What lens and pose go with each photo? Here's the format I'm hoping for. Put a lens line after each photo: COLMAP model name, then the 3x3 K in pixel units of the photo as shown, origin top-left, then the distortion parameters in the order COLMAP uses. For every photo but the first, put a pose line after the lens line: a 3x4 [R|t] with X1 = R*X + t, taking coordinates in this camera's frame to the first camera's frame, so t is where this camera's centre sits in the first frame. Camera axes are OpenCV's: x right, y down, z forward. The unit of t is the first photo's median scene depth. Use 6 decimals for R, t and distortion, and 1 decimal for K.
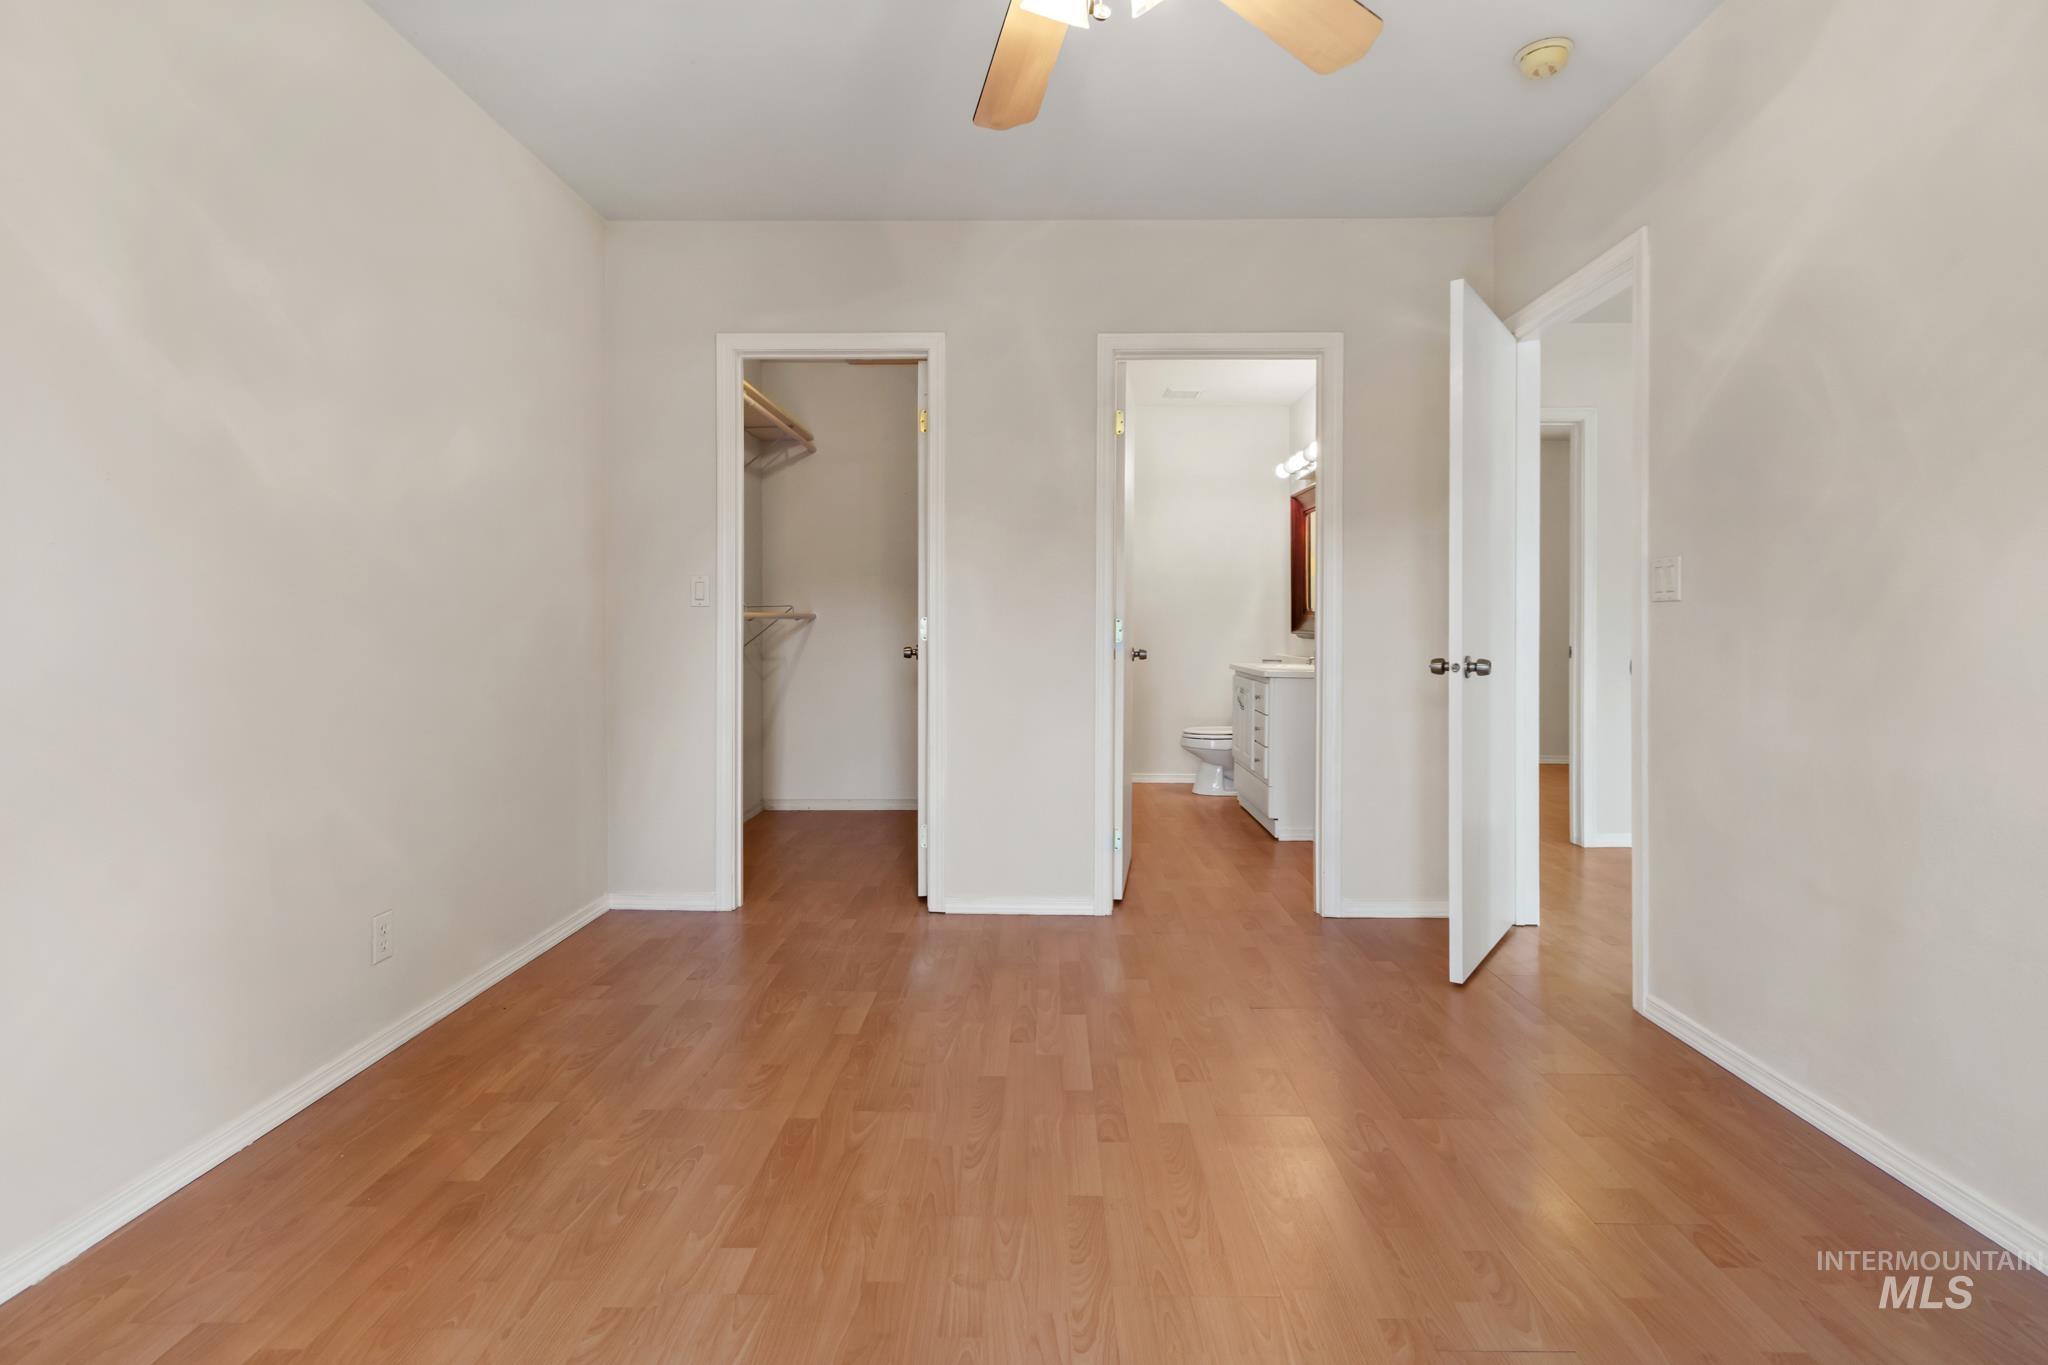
lens RADIAL K [[943.0, 0, 1010.0], [0, 943.0, 649.2], [0, 0, 1]] dist [0.004211, -0.000764]
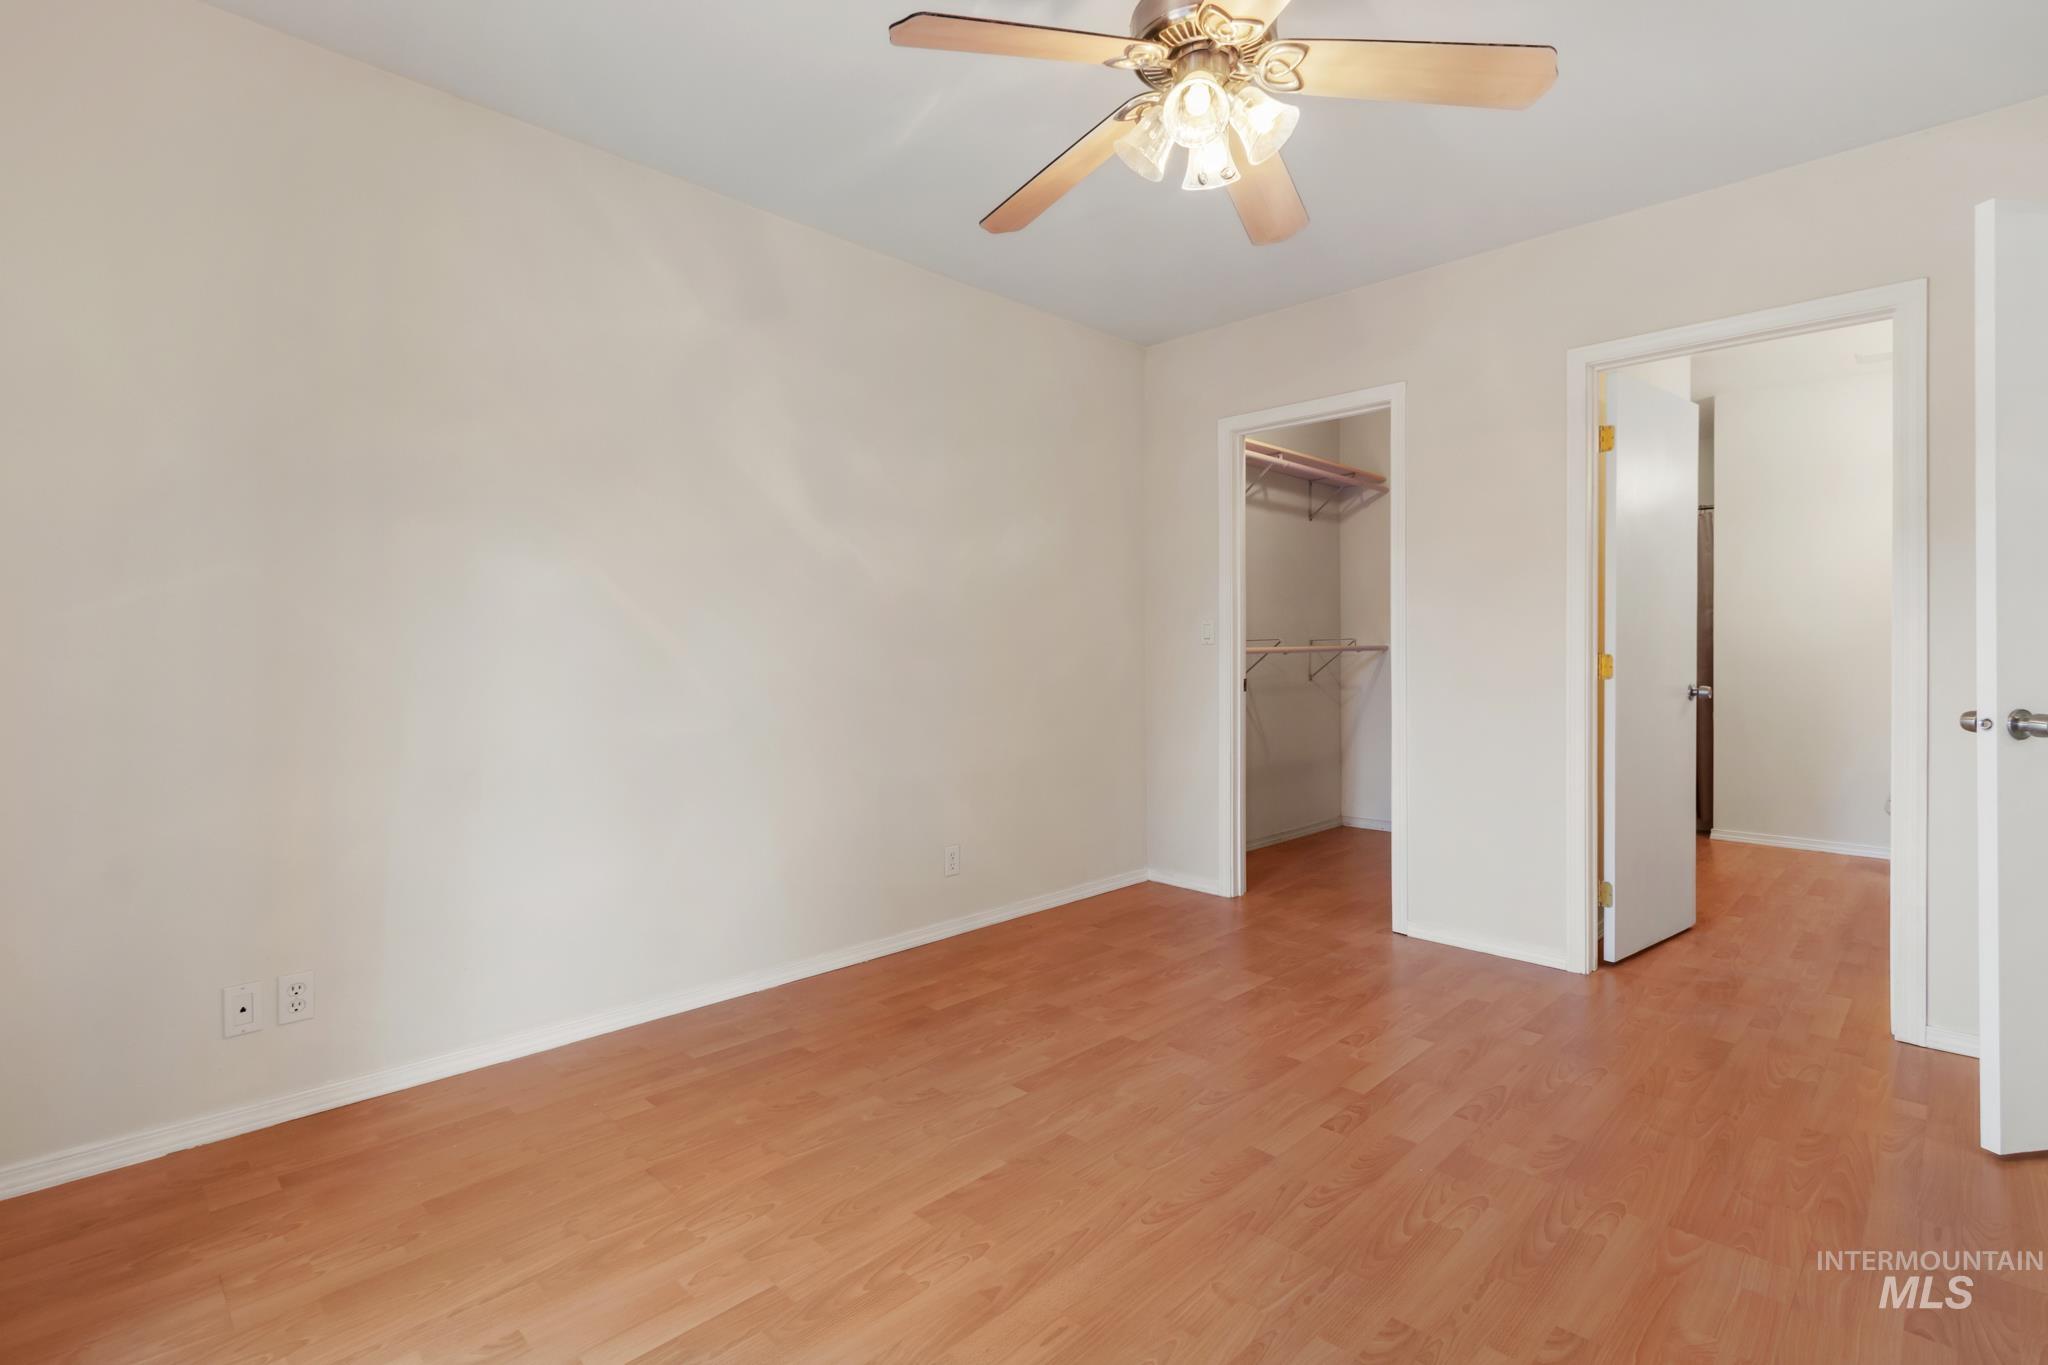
lens RADIAL K [[943.0, 0, 1078.7], [0, 943.0, 653.6], [0, 0, 1]] dist [0.004211, -0.000764]
pose [[0.745294, 0.000079, -0.666736, 0.472851], [-0.013464, 0.999798, -0.014932, -0.015266], [0.666600, 0.020106, 0.745145, -0.031223]]
